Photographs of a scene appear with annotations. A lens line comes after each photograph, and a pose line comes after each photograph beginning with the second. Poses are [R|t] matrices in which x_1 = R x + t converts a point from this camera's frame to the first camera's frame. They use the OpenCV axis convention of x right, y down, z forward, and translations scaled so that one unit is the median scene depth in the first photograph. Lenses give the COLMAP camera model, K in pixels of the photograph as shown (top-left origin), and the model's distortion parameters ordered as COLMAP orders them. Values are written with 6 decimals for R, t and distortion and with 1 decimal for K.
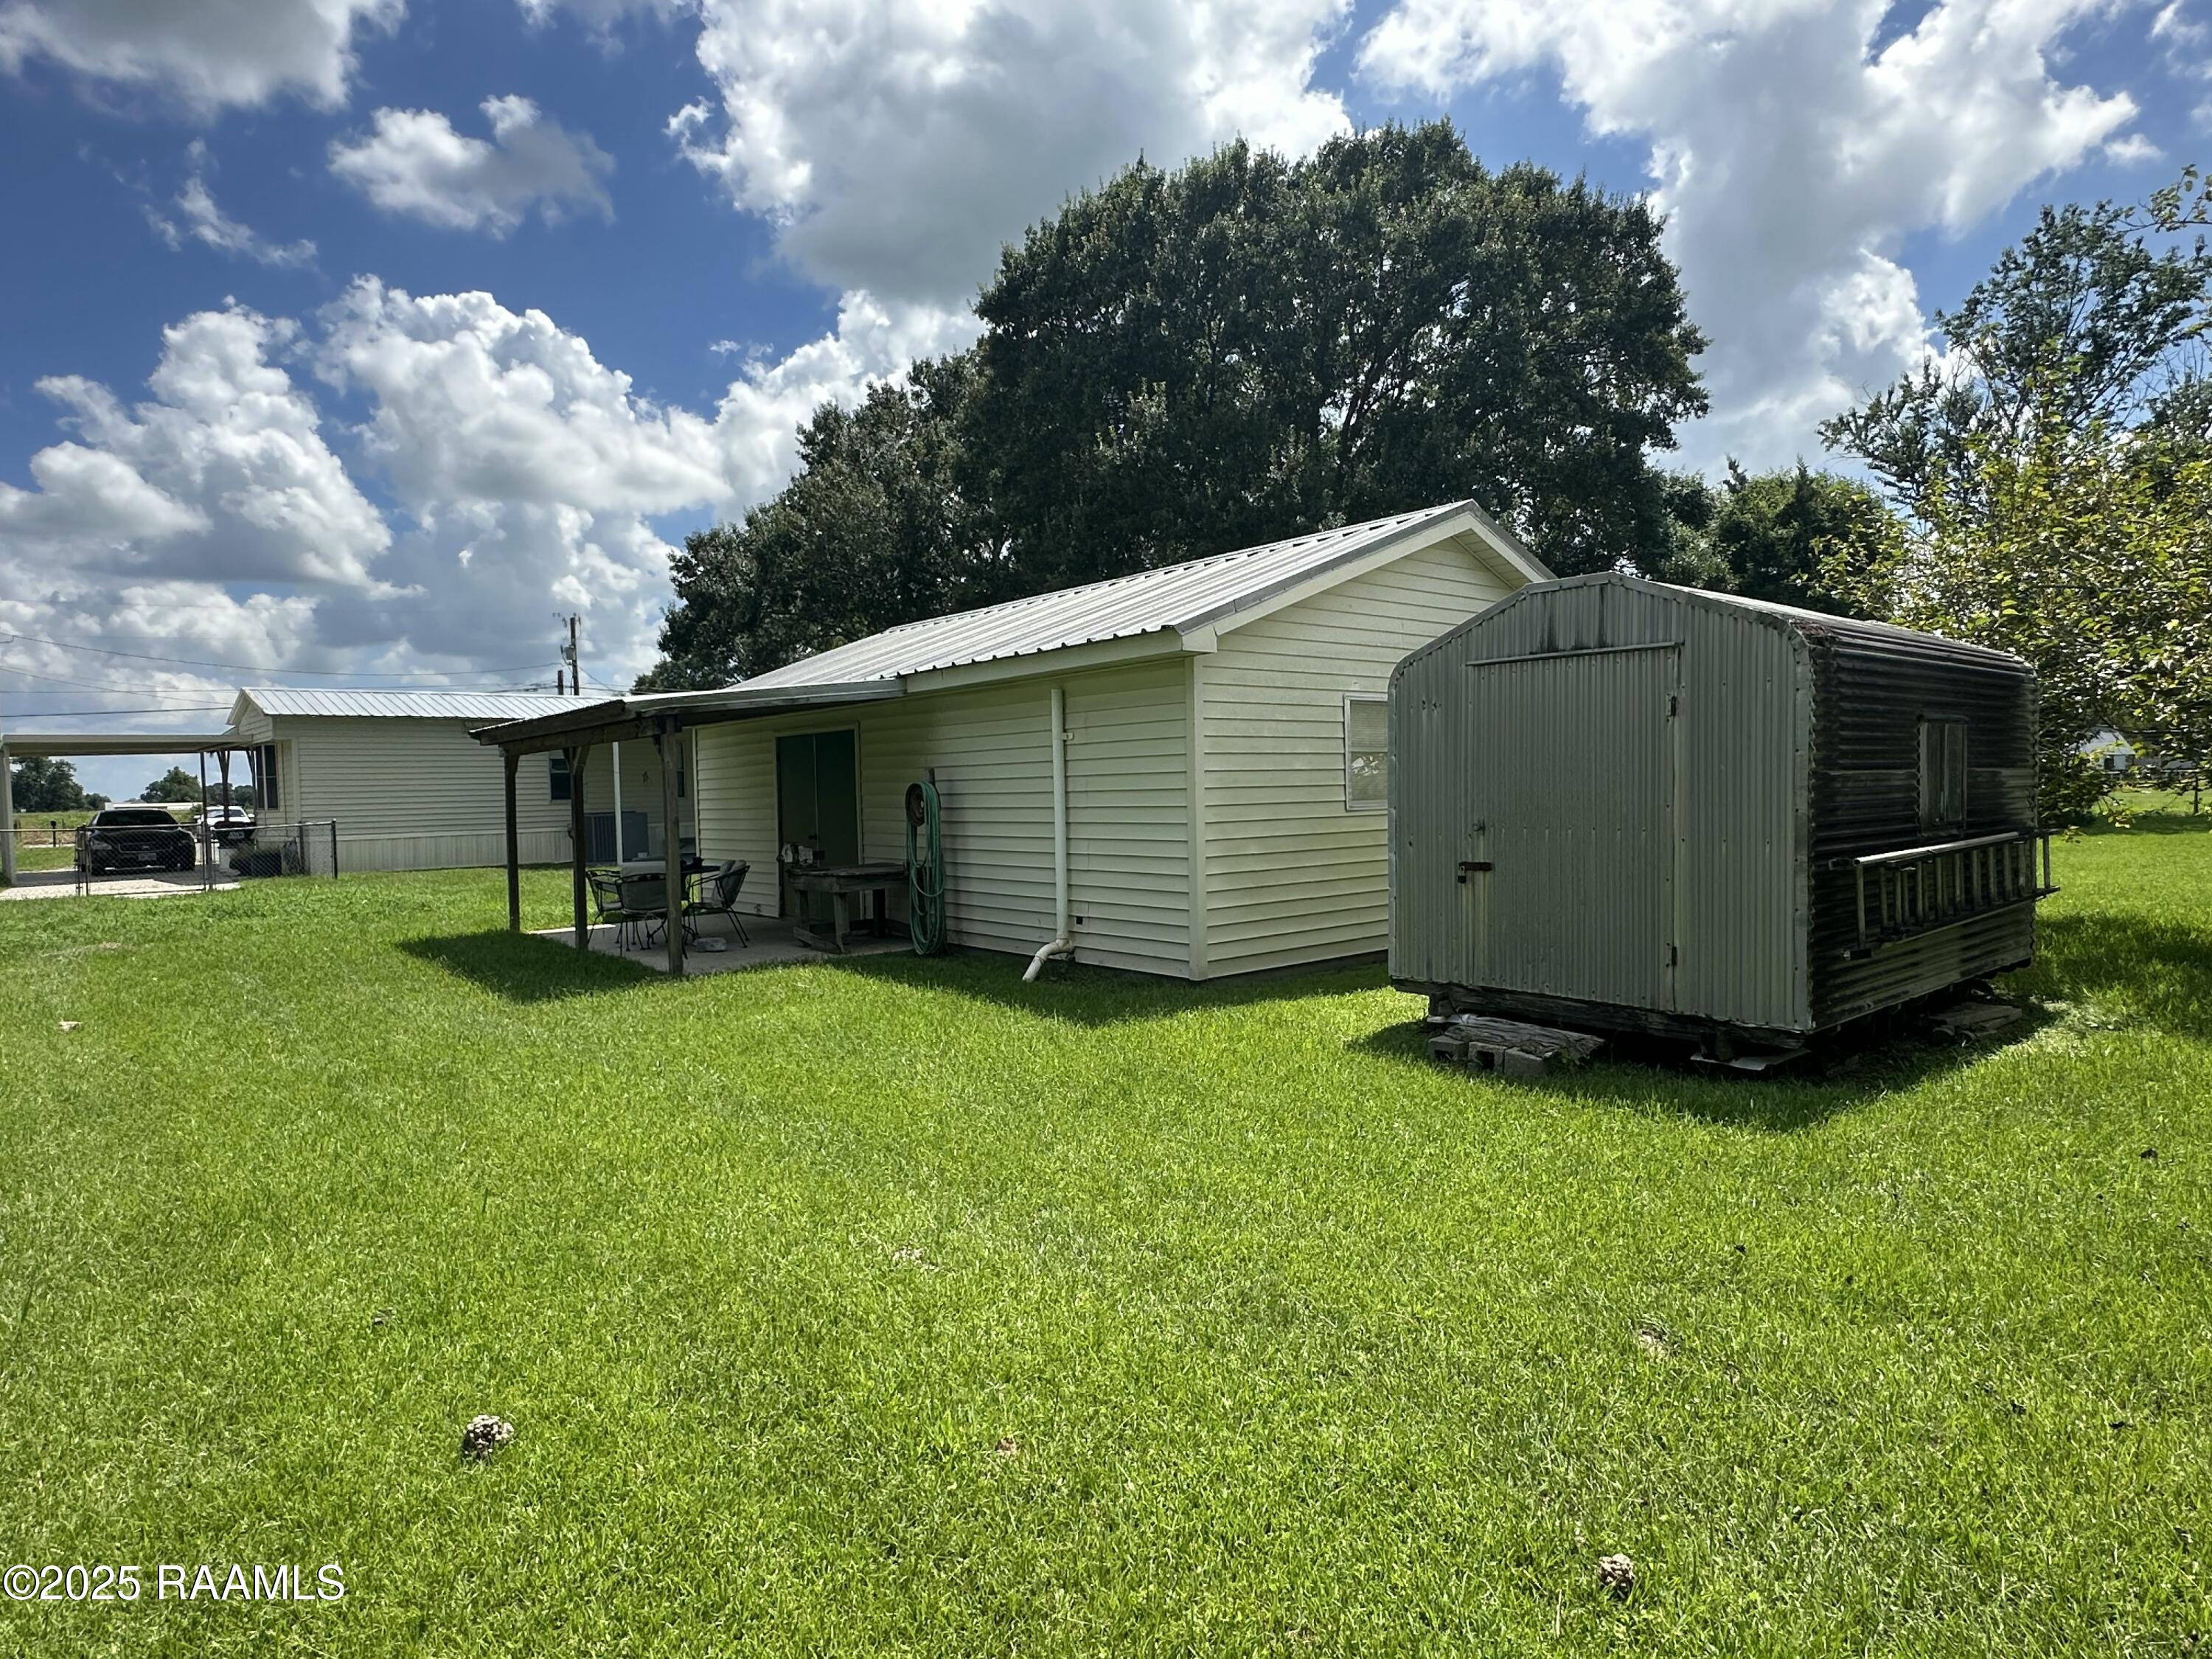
lens RADIAL K [[1222.4, 0, 1099.0], [0, 1222.4, 823.0], [0, 0, 1]] dist [-0.008707, 0.003645]
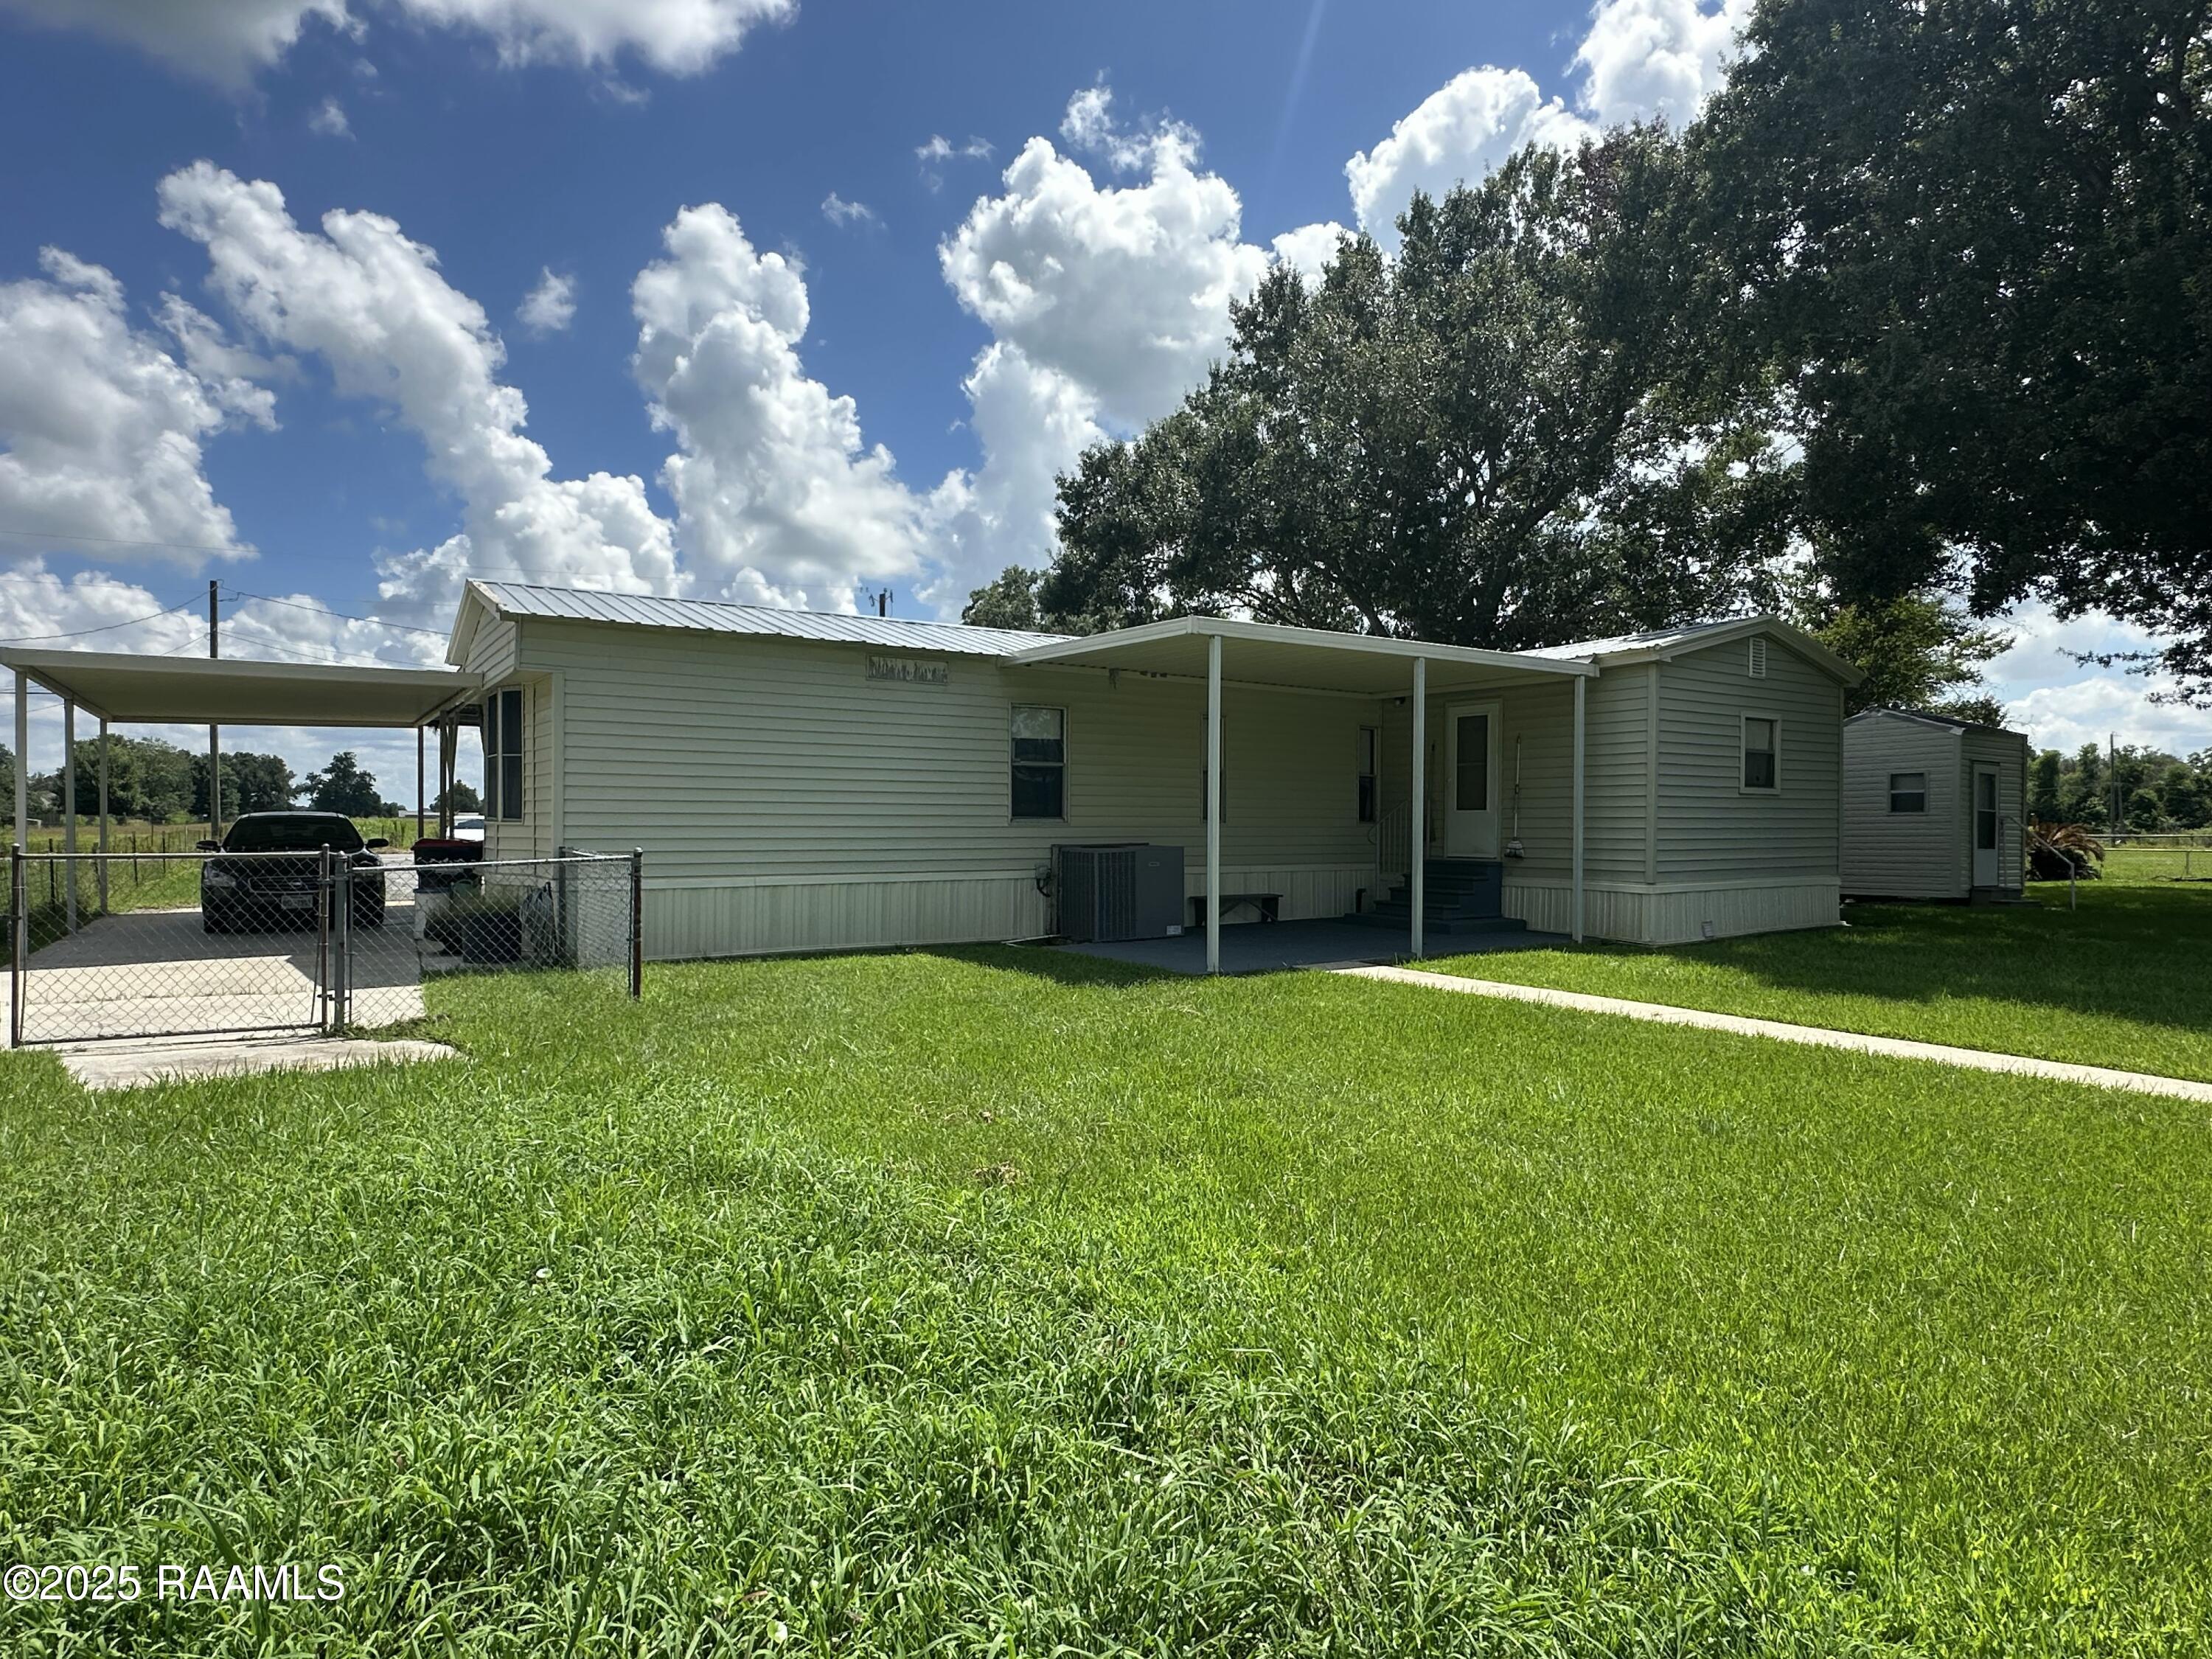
lens RADIAL K [[1222.4, 0, 1101.8], [0, 1222.4, 819.8], [0, 0, 1]] dist [-0.008707, 0.003645]
pose [[0.987429, 0.024255, -0.156191, -0.360451], [-0.029685, 0.999030, -0.032528, -0.002579], [0.155251, 0.036755, 0.987191, 0.543123]]
